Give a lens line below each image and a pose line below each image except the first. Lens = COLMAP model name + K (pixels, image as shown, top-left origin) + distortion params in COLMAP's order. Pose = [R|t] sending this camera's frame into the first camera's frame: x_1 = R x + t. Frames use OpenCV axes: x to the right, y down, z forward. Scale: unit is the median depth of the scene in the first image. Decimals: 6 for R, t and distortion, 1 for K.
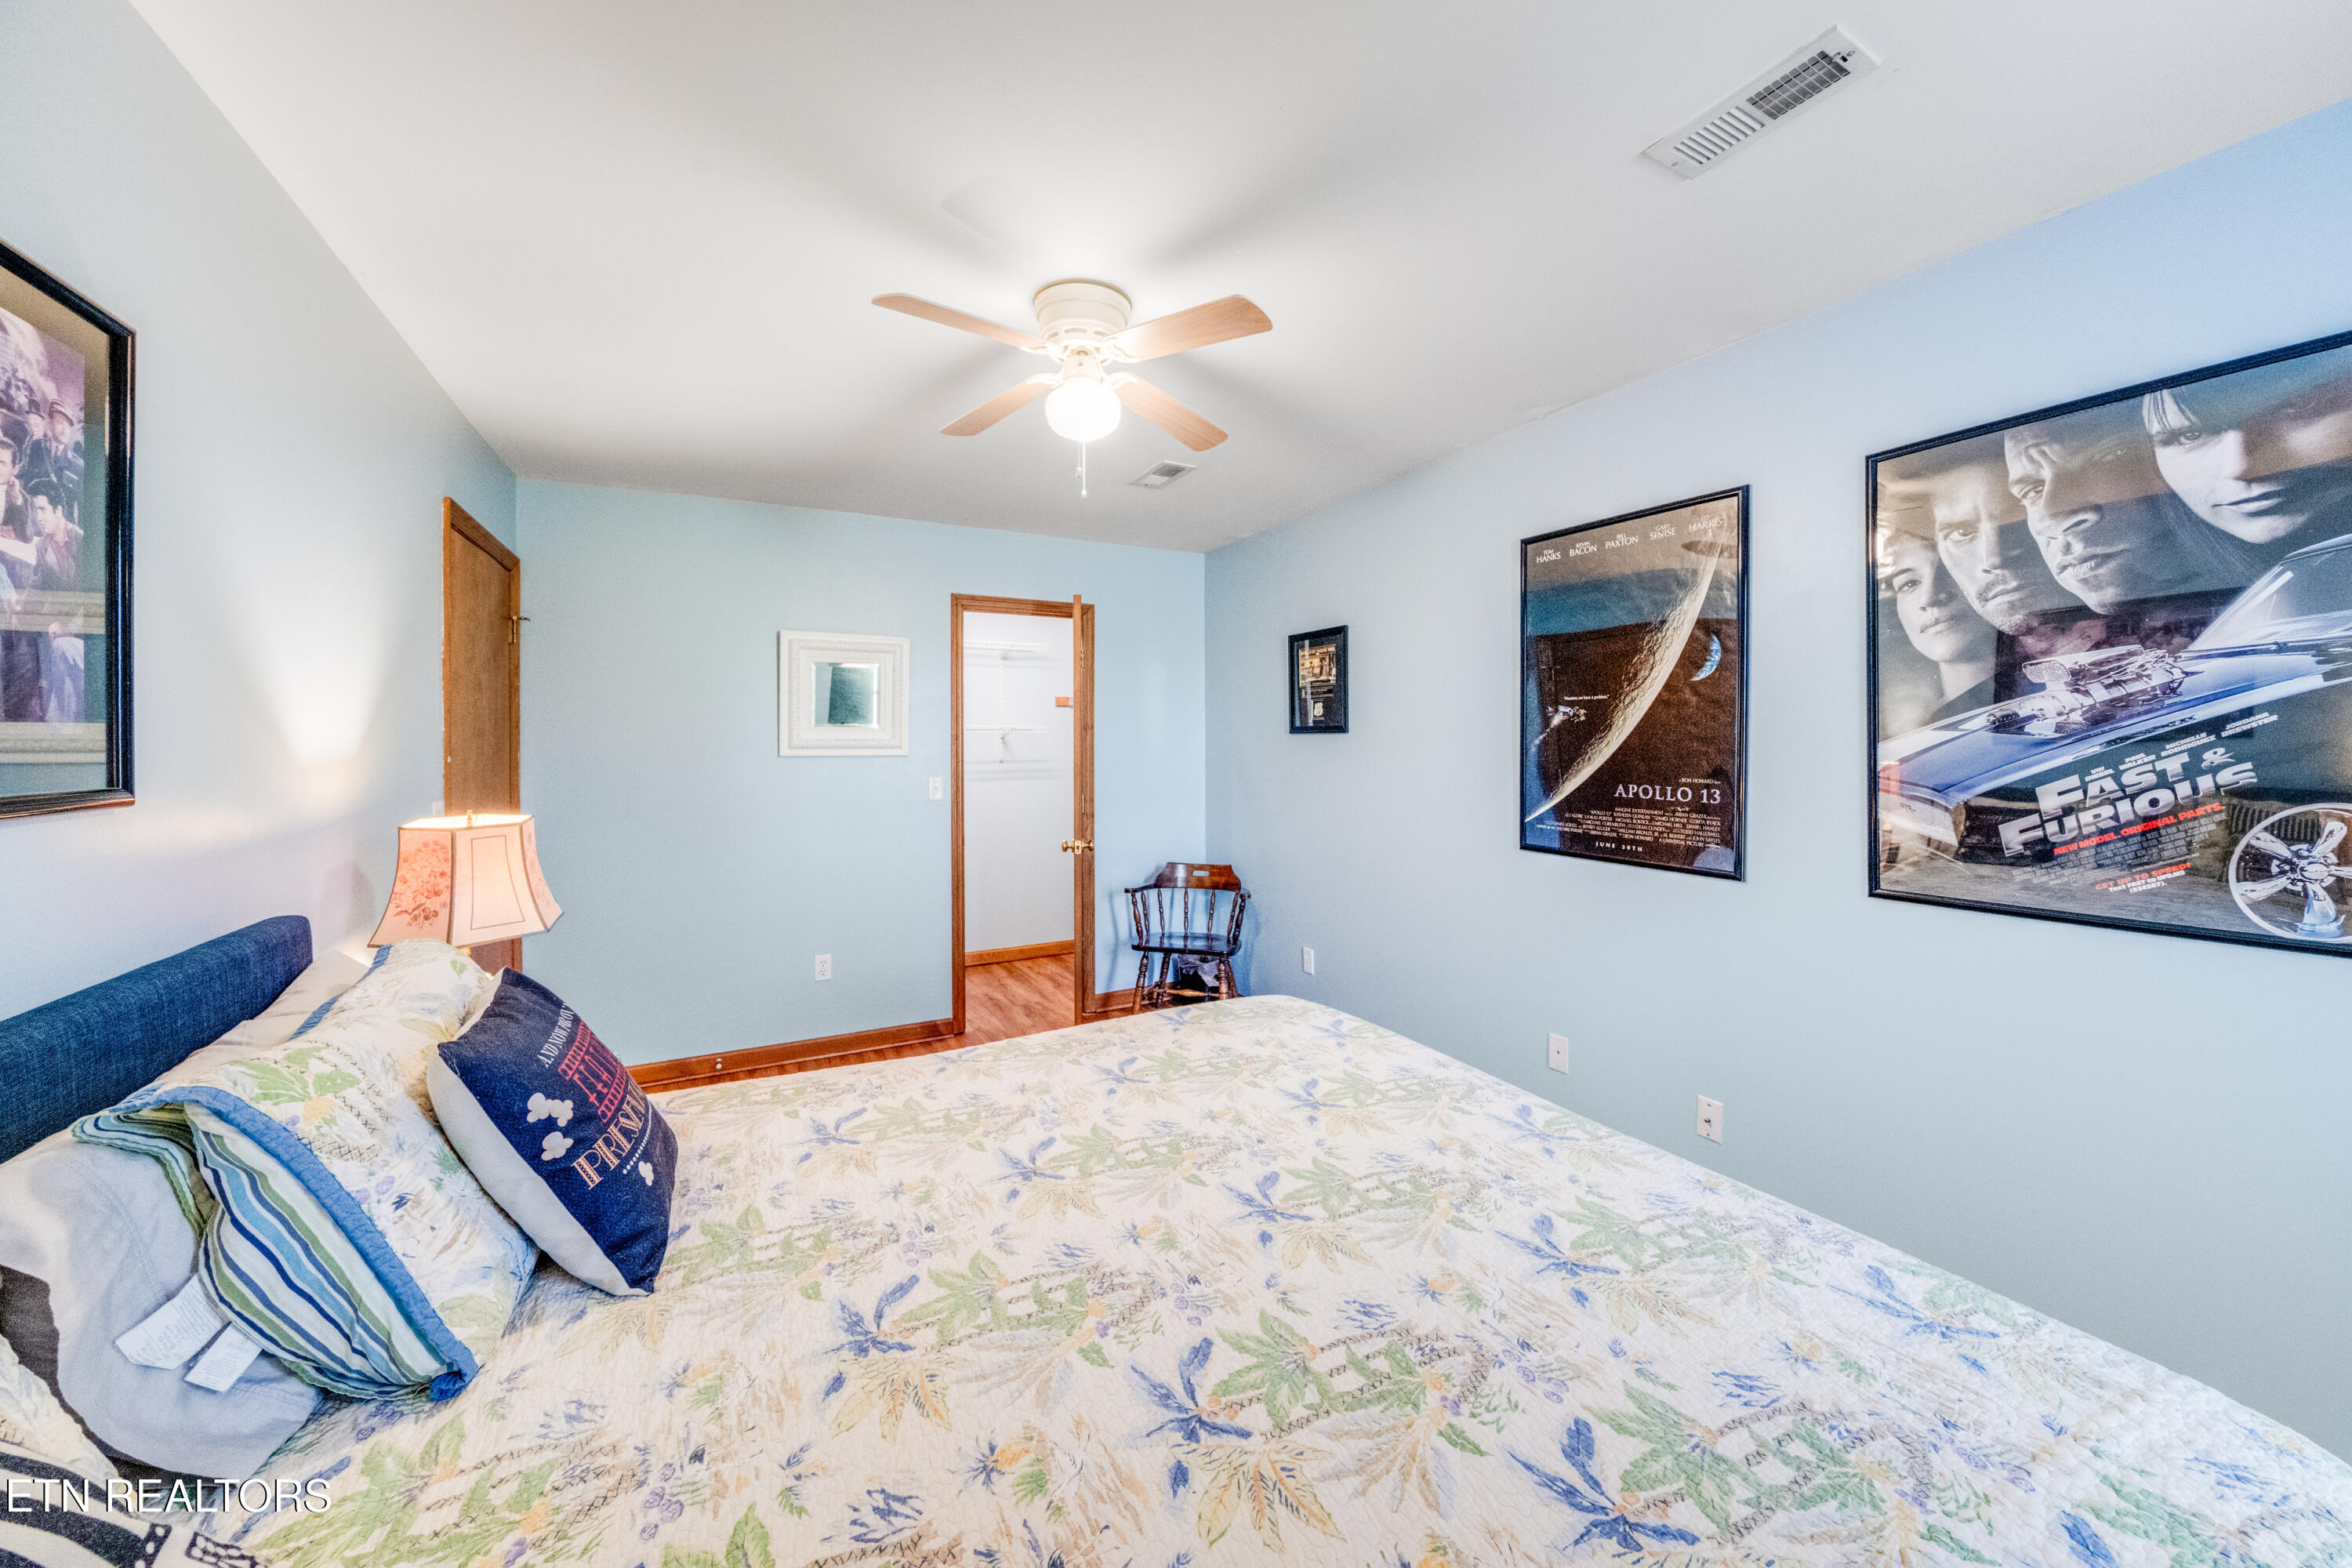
lens RADIAL K [[838.8, 0, 1179.1], [0, 838.8, 743.5], [0, 0, 1]] dist [-0.015315, 0.000136]
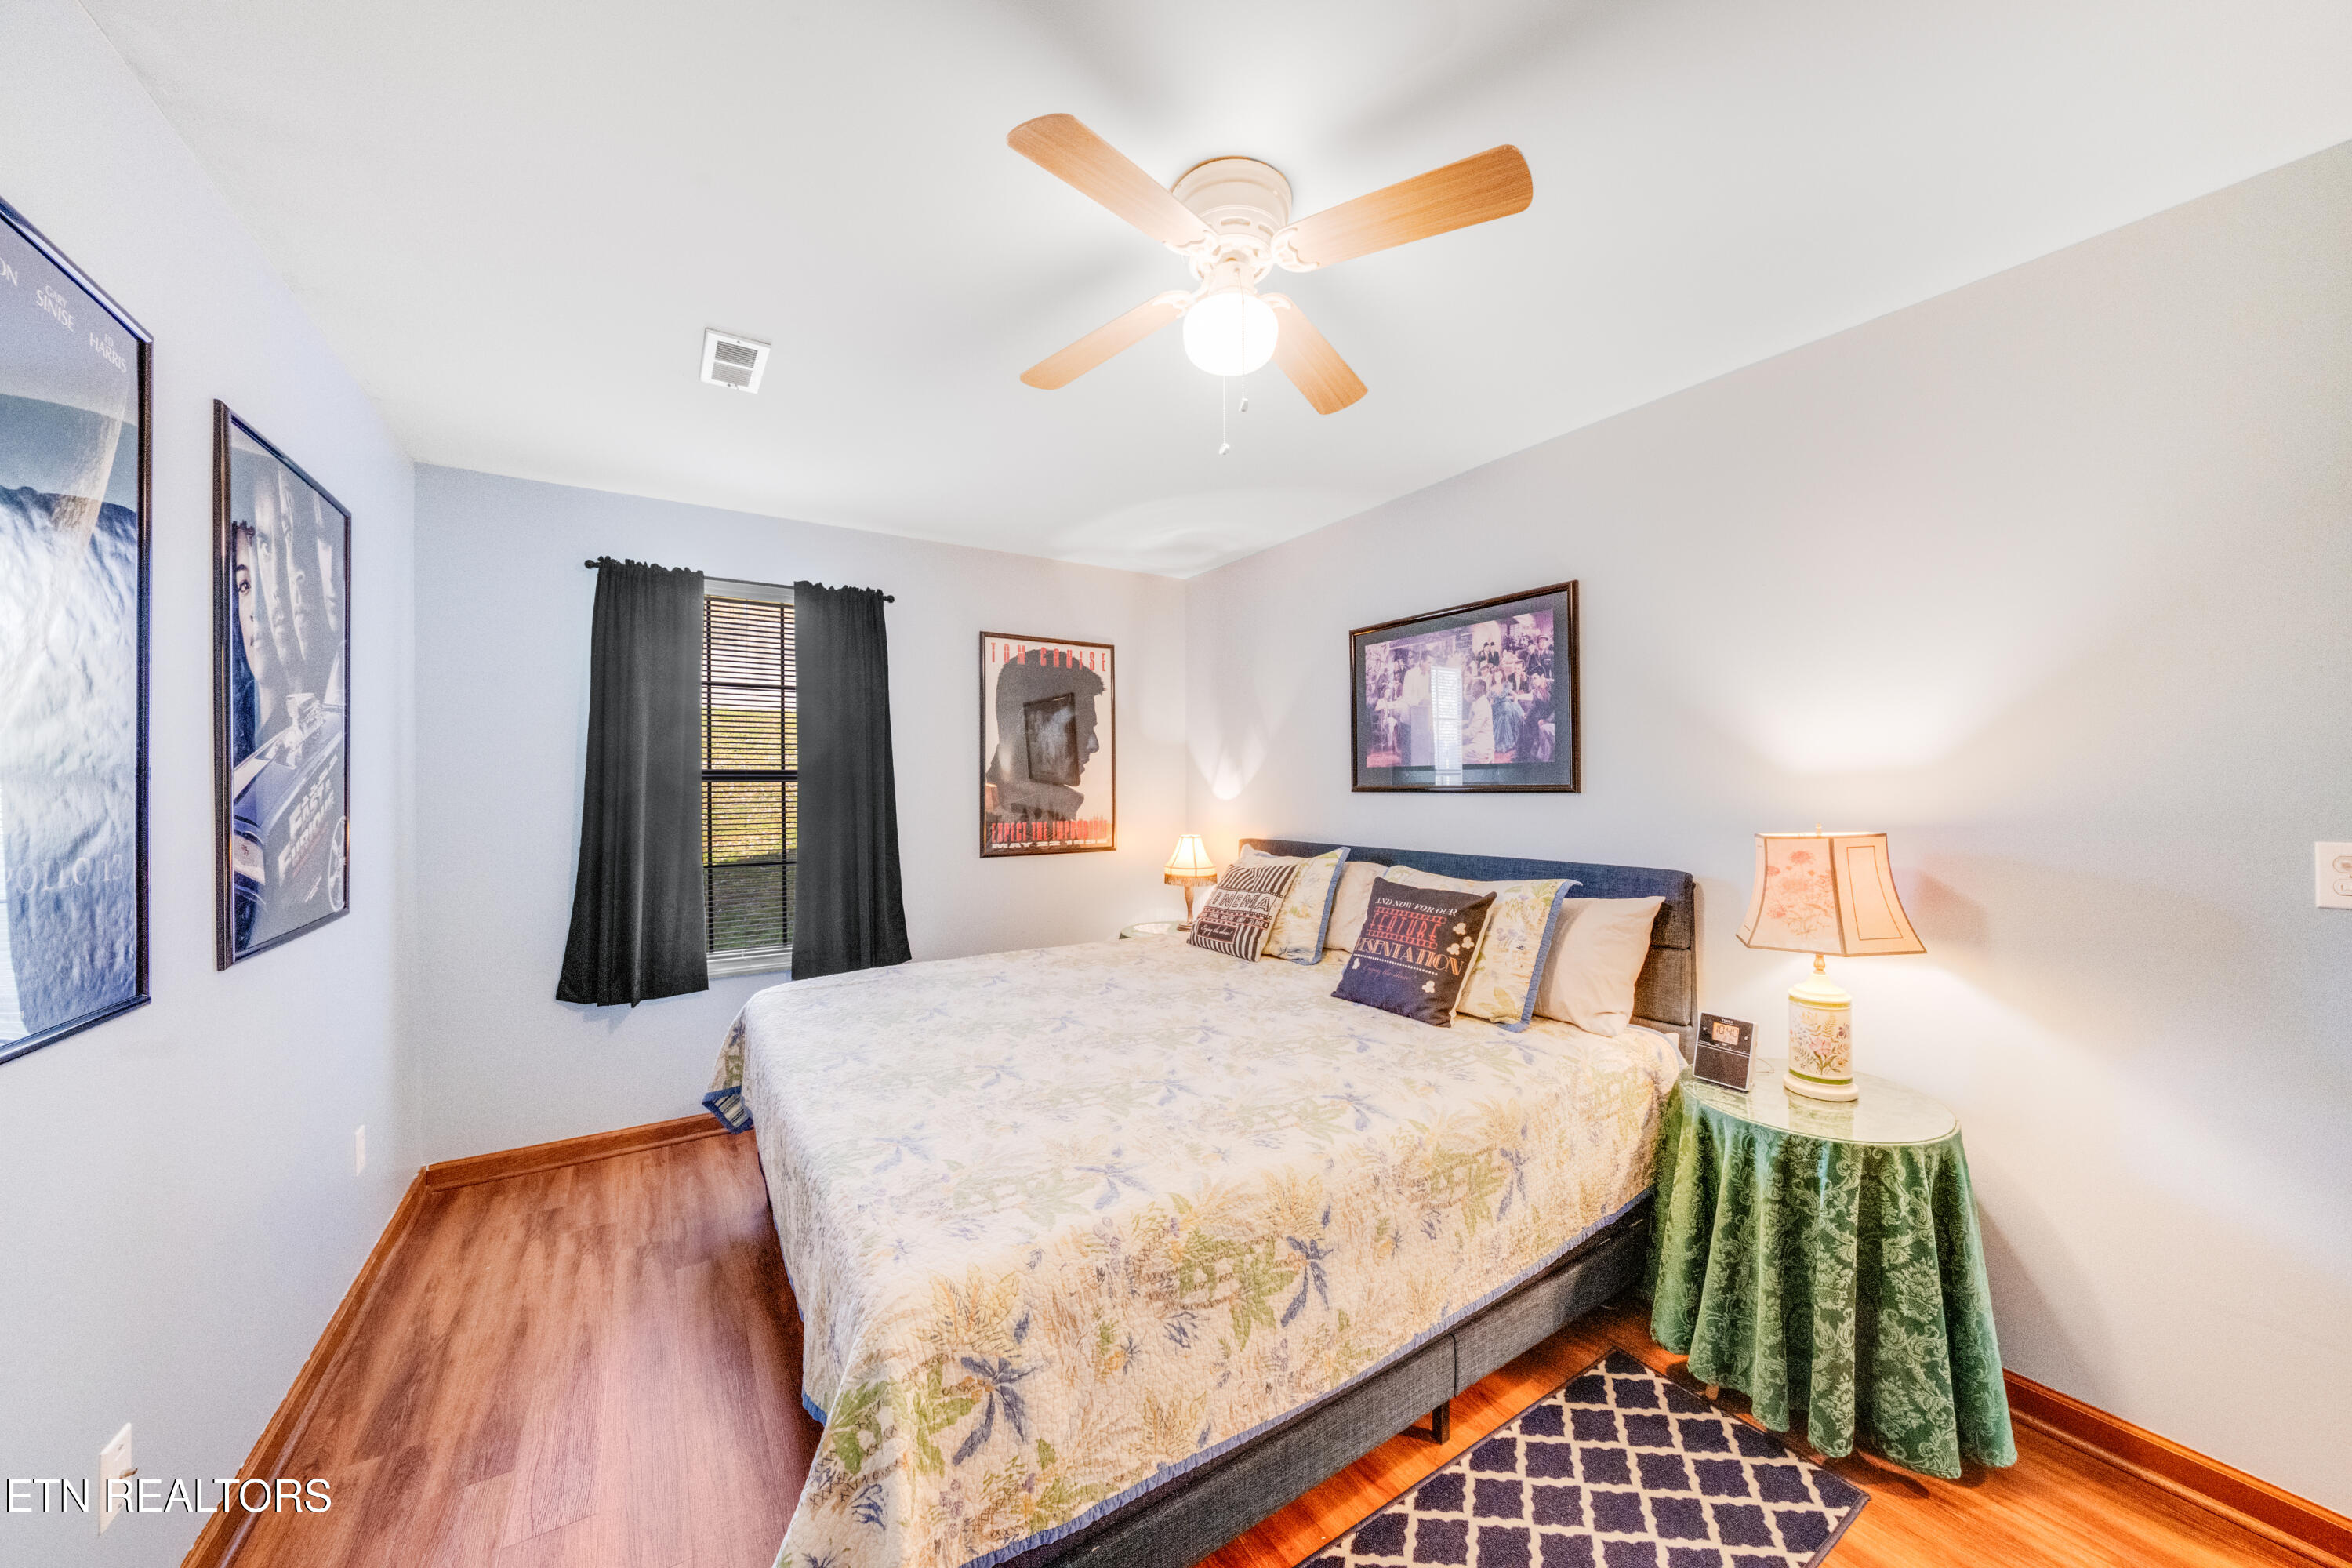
lens RADIAL K [[812.6, 0, 1172.2], [0, 812.6, 789.5], [0, 0, 1]] dist [-0.018146, -0.000014]
pose [[-0.996857, 0.012550, -0.078216, 0.001258], [0.011684, 0.999865, 0.011511, 0.015849], [0.078350, 0.010561, -0.996870, 1.763372]]
